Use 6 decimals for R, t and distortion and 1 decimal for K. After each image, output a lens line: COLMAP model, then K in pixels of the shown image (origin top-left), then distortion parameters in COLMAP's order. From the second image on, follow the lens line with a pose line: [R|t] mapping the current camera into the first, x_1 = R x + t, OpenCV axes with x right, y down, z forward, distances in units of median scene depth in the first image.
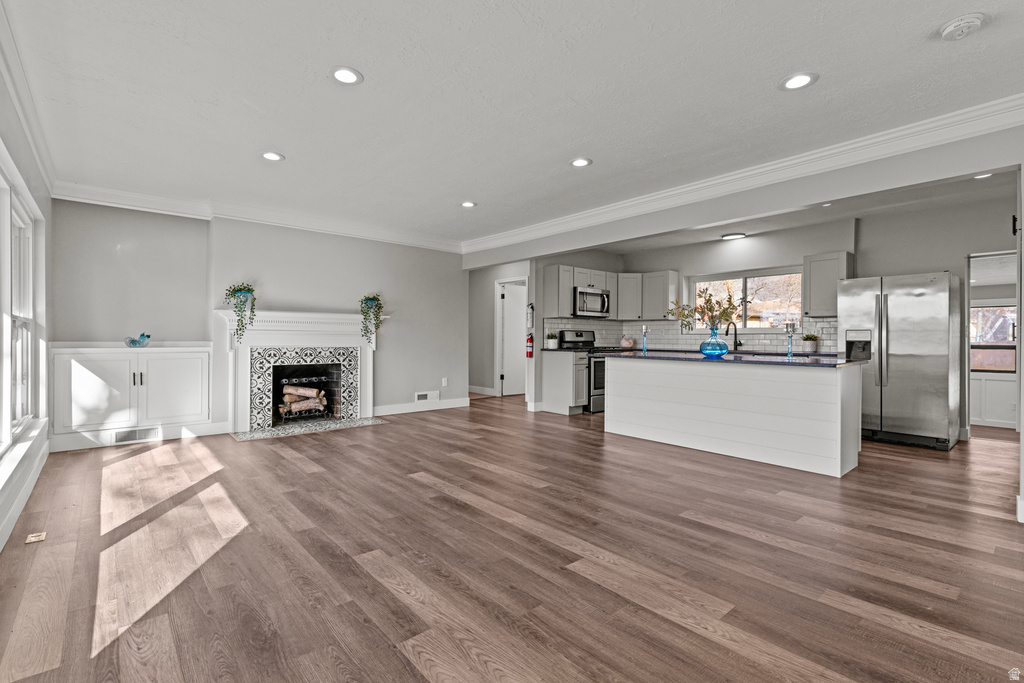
lens RADIAL K [[463.4, 0, 535.5], [0, 463.4, 337.1], [0, 0, 1]] dist [0.007615, -0.000615]
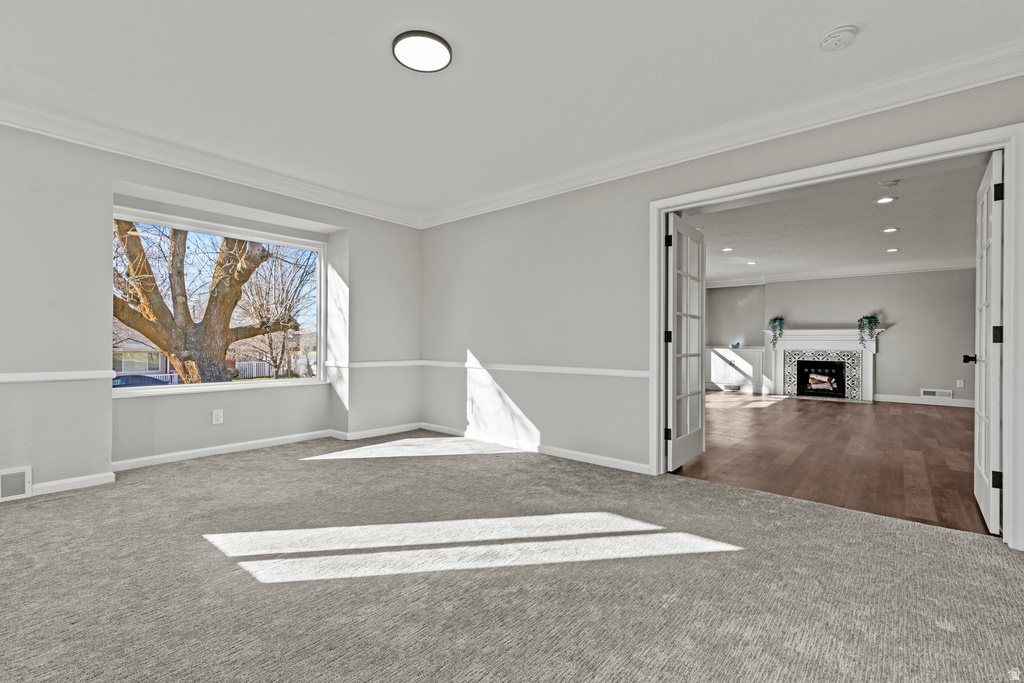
lens RADIAL K [[463.4, 0, 512.8], [0, 463.4, 344.4], [0, 0, 1]] dist [0.007615, -0.000615]
pose [[0.137601, 0.003462, -0.990482, 0.986234], [0.006344, 0.999970, 0.004376, -0.012907], [0.990467, -0.006886, 0.137575, -0.295981]]
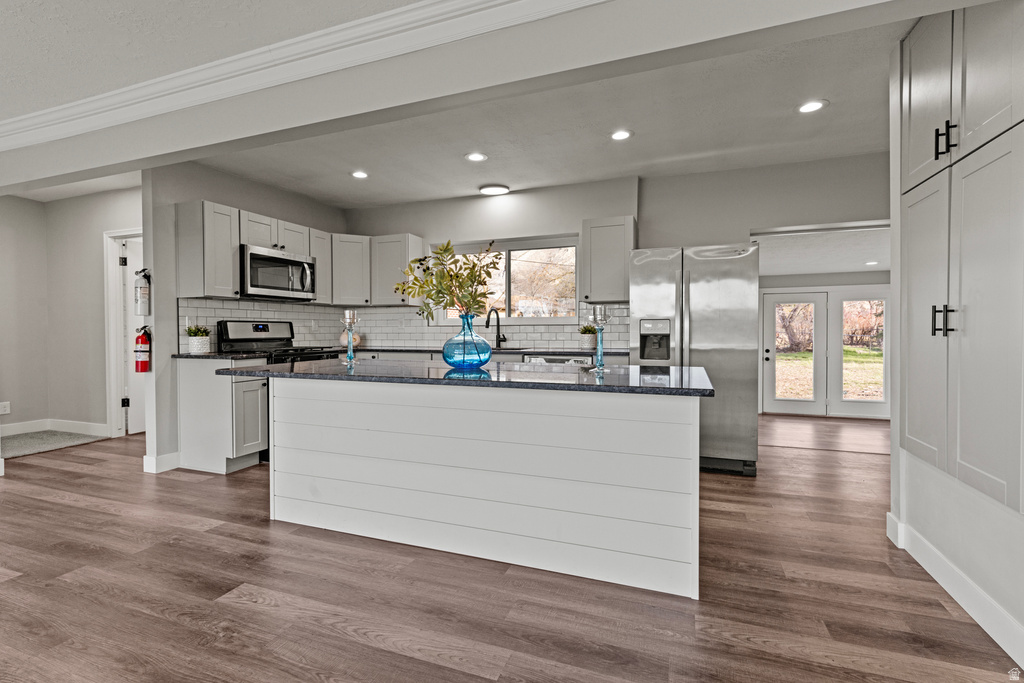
lens RADIAL K [[463.4, 0, 512.4], [0, 463.4, 337.3], [0, 0, 1]] dist [0.007615, -0.000615]
pose [[0.895772, -0.015652, 0.444239, 0.161032], [0.007604, 0.999773, 0.019891, -0.003267], [-0.444449, -0.014440, 0.895688, 0.428154]]
